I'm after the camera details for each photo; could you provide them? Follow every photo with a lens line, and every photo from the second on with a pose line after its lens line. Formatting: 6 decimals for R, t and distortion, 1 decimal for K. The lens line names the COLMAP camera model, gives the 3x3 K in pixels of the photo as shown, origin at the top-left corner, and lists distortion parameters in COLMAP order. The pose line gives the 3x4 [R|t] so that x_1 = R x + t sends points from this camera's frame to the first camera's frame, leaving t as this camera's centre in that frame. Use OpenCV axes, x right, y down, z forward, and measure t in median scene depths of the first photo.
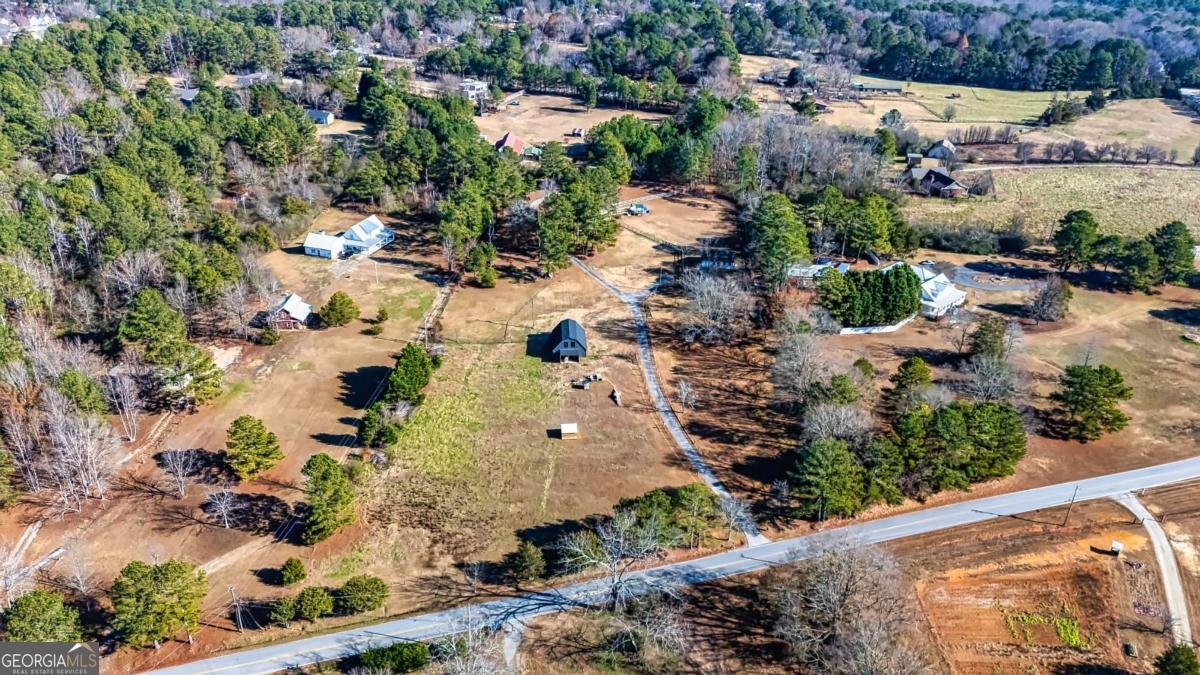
lens RADIAL K [[879.1, 0, 600.0], [0, 879.1, 337.5], [0, 0, 1]] dist [0.049352, -0.004193]
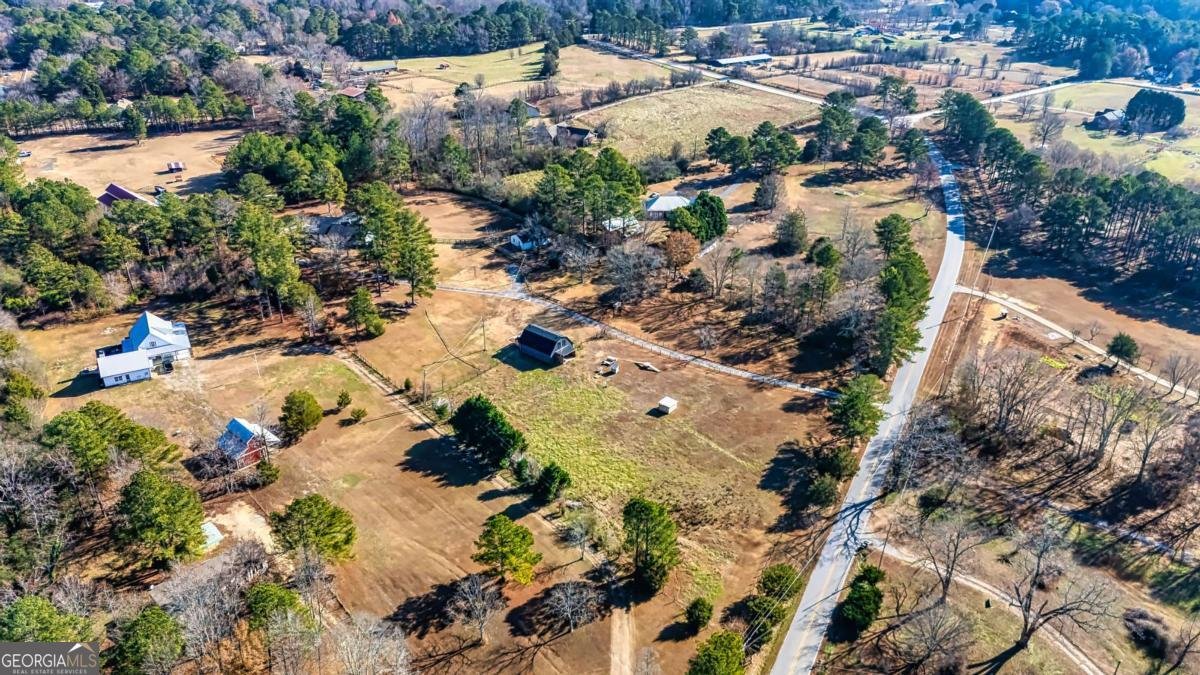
lens RADIAL K [[879.1, 0, 600.0], [0, 879.1, 337.5], [0, 0, 1]] dist [0.049352, -0.004193]
pose [[0.691087, -0.347549, 0.633726, -0.630274], [0.335235, 0.930916, 0.144956, -0.127722], [-0.640325, 0.112270, 0.759855, 0.210182]]
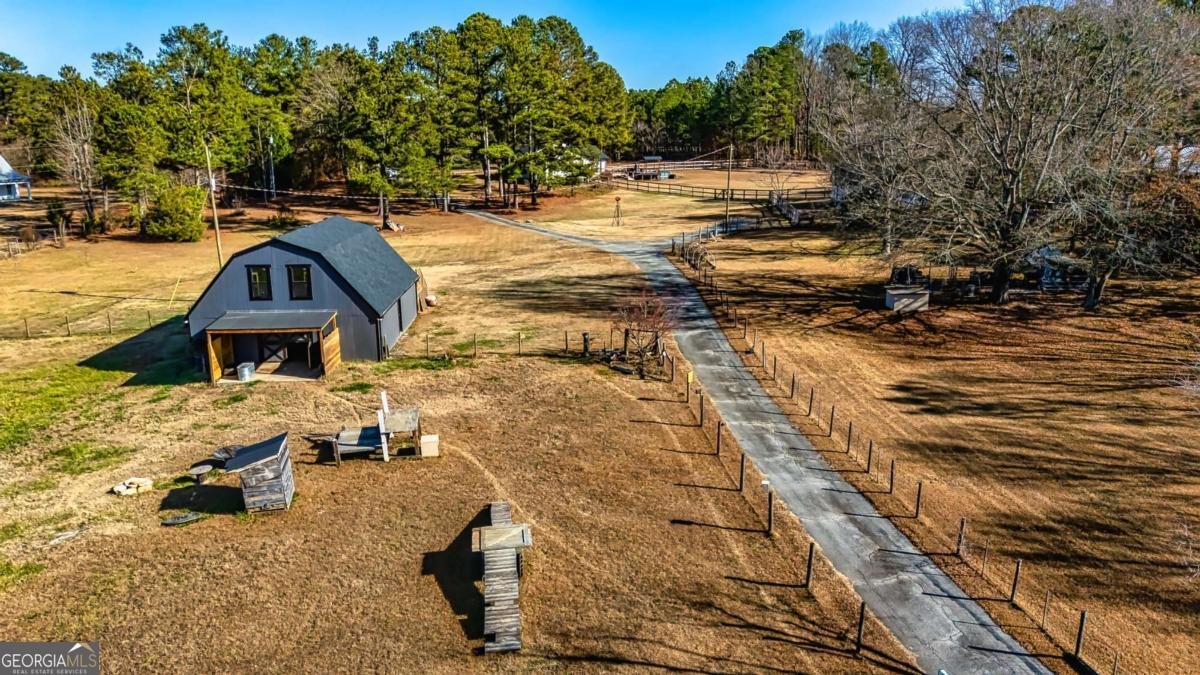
lens RADIAL K [[879.1, 0, 600.0], [0, 879.1, 337.5], [0, 0, 1]] dist [0.049352, -0.004193]
pose [[0.999330, -0.027520, -0.024112, 0.033153], [0.020986, 0.970939, -0.238407, 0.061848], [0.029972, 0.237741, 0.970866, 0.825056]]
